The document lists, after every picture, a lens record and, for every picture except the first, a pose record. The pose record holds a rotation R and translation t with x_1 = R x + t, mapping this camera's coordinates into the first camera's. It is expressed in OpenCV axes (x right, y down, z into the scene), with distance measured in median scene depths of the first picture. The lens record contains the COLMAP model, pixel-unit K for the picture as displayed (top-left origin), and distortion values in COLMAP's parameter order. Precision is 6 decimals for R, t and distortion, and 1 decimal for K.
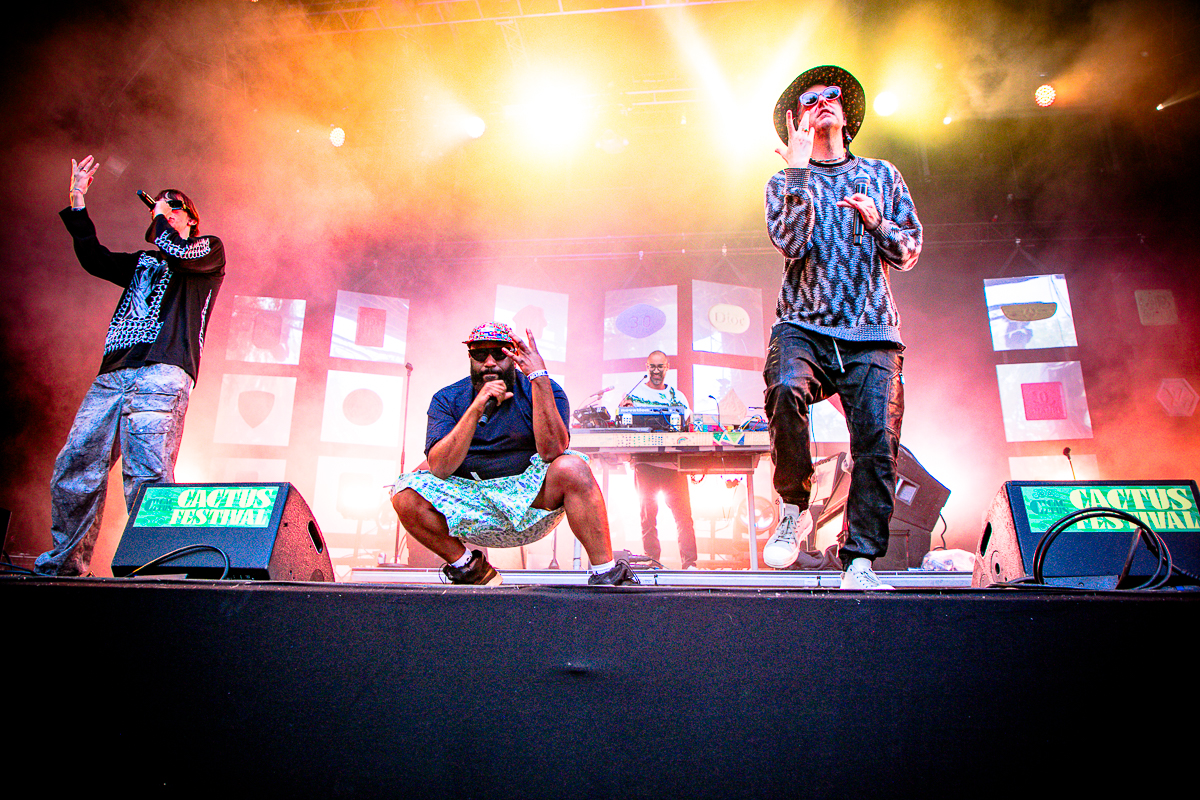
lens RADIAL K [[818.5, 0, 603.7], [0, 818.5, 397.7], [0, 0, 1]] dist [-0.053660, 0.001781]
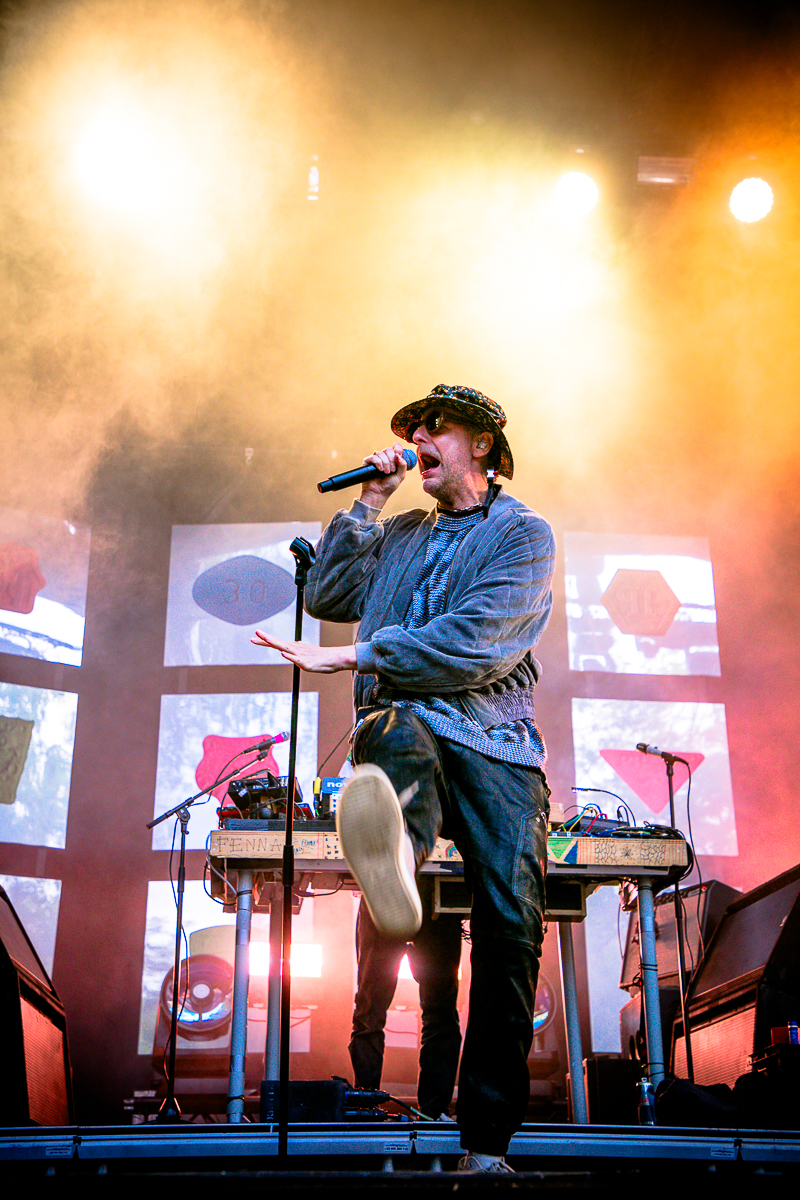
lens RADIAL K [[1700.8, 0, 391.8], [0, 1700.8, 601.7], [0, 0, 1]] dist [0.218178, -0.013265]
pose [[0.974859, 0.059063, 0.214851, -0.346482], [-0.041977, 0.995645, -0.083236, -0.020788], [-0.218832, 0.072124, 0.973093, -0.044934]]
